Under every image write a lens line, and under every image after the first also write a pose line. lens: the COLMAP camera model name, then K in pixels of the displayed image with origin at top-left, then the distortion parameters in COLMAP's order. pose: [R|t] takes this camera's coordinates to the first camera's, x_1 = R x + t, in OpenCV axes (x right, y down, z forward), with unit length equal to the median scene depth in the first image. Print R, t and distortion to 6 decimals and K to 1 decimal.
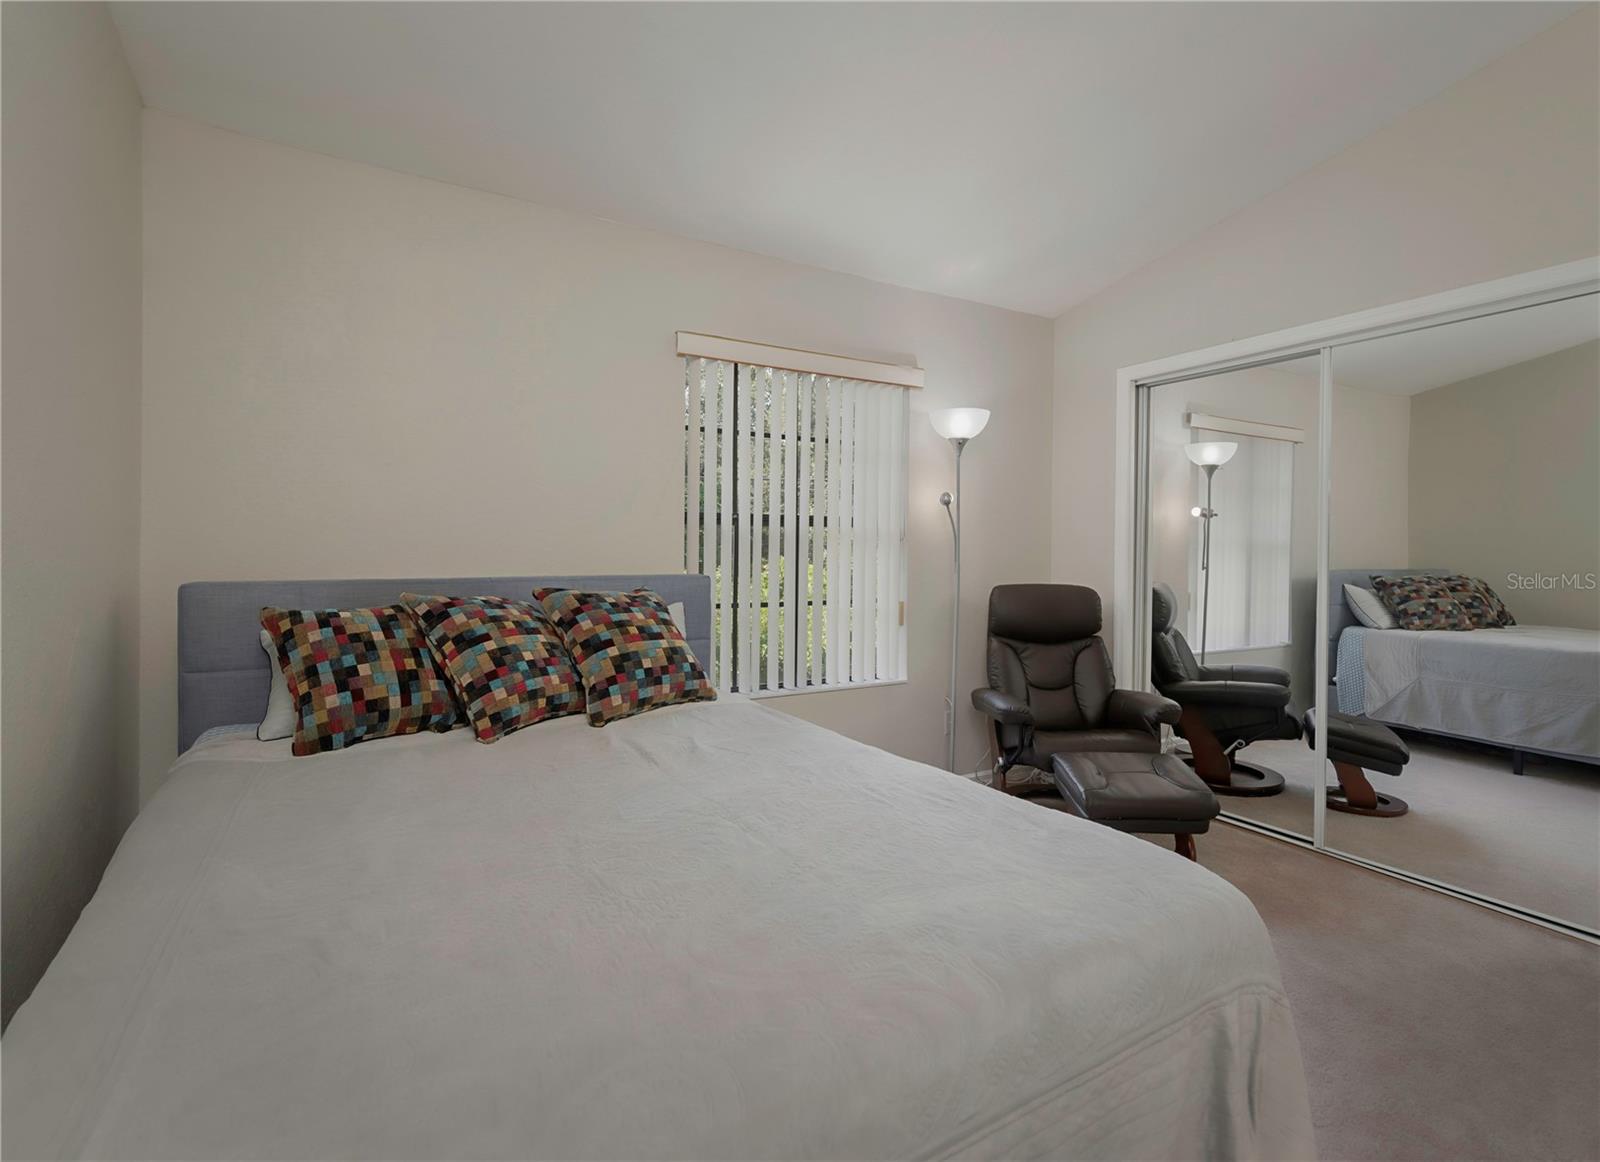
lens RADIAL K [[751.4, 0, 799.5], [0, 751.4, 570.3], [0, 0, 1]] dist [0.000203, -0.001062]
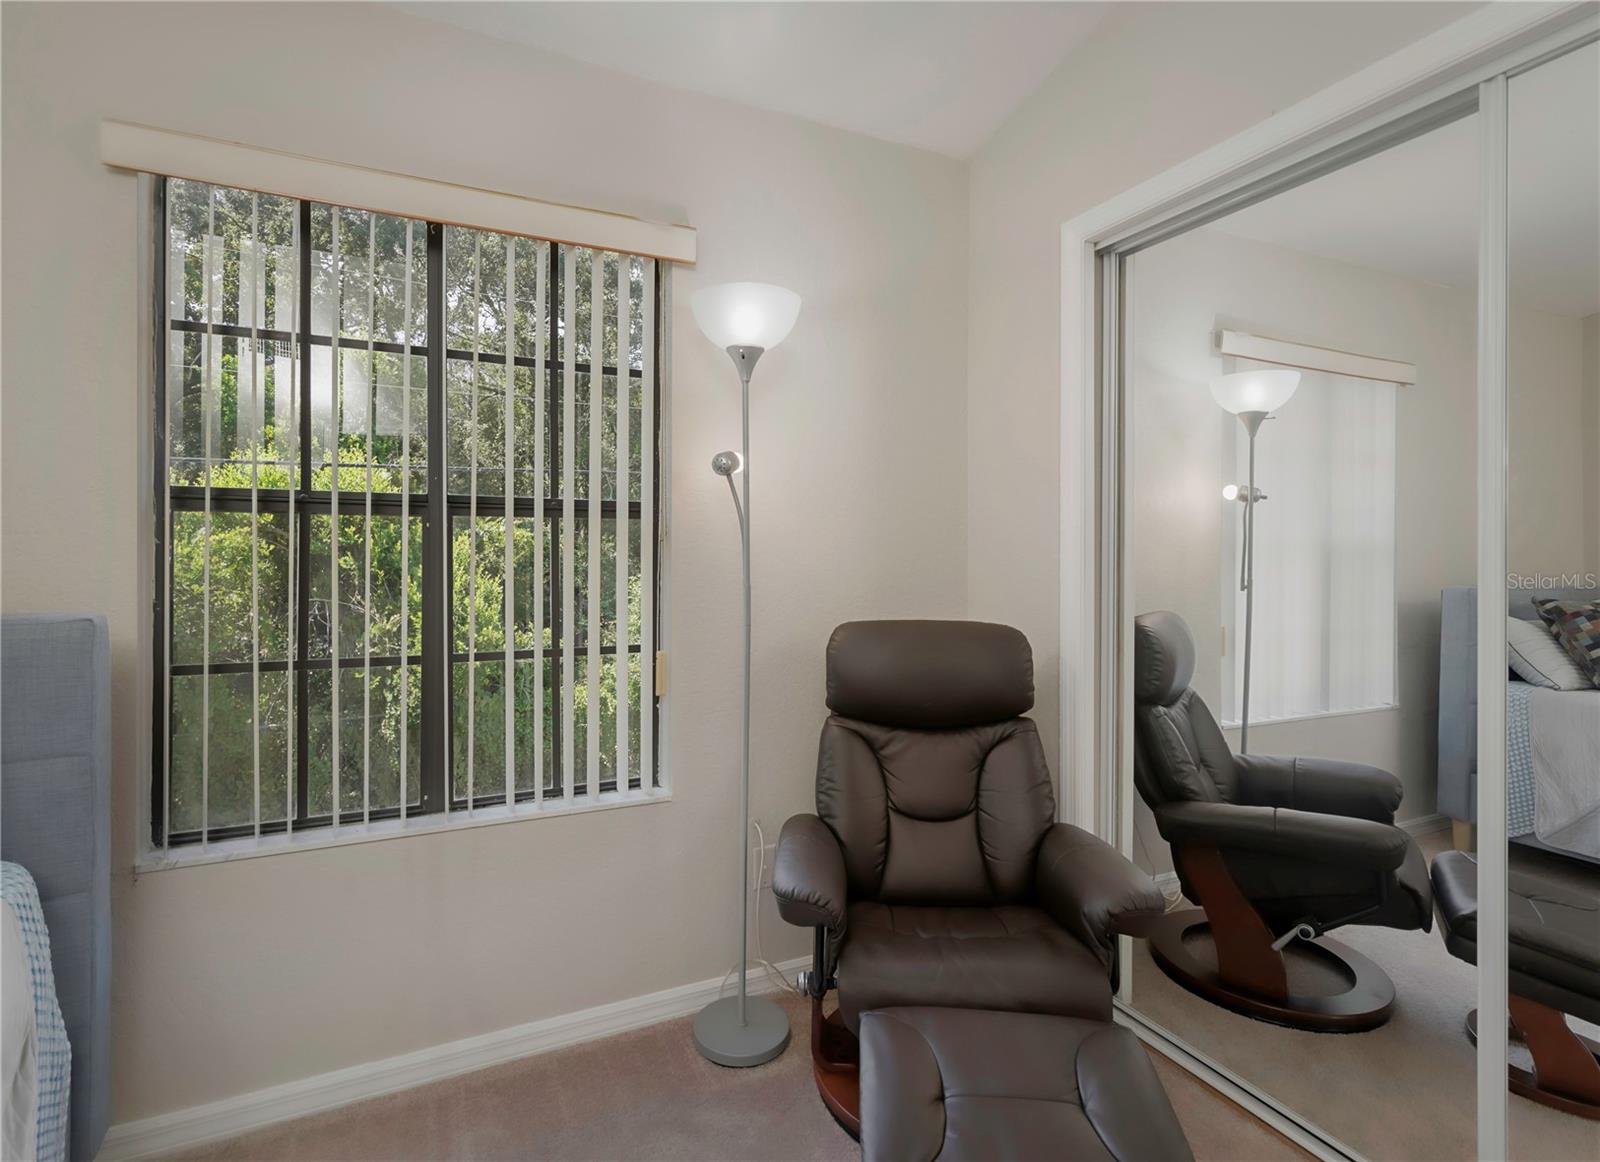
lens RADIAL K [[764.8, 0, 805.7], [0, 764.8, 562.9], [0, 0, 1]] dist [-0.001078, -0.000408]
pose [[0.997658, -0.001434, -0.068387, 0.268466], [0.000138, 0.999820, -0.018946, -0.012261], [0.068402, 0.018893, 0.997479, 0.430088]]
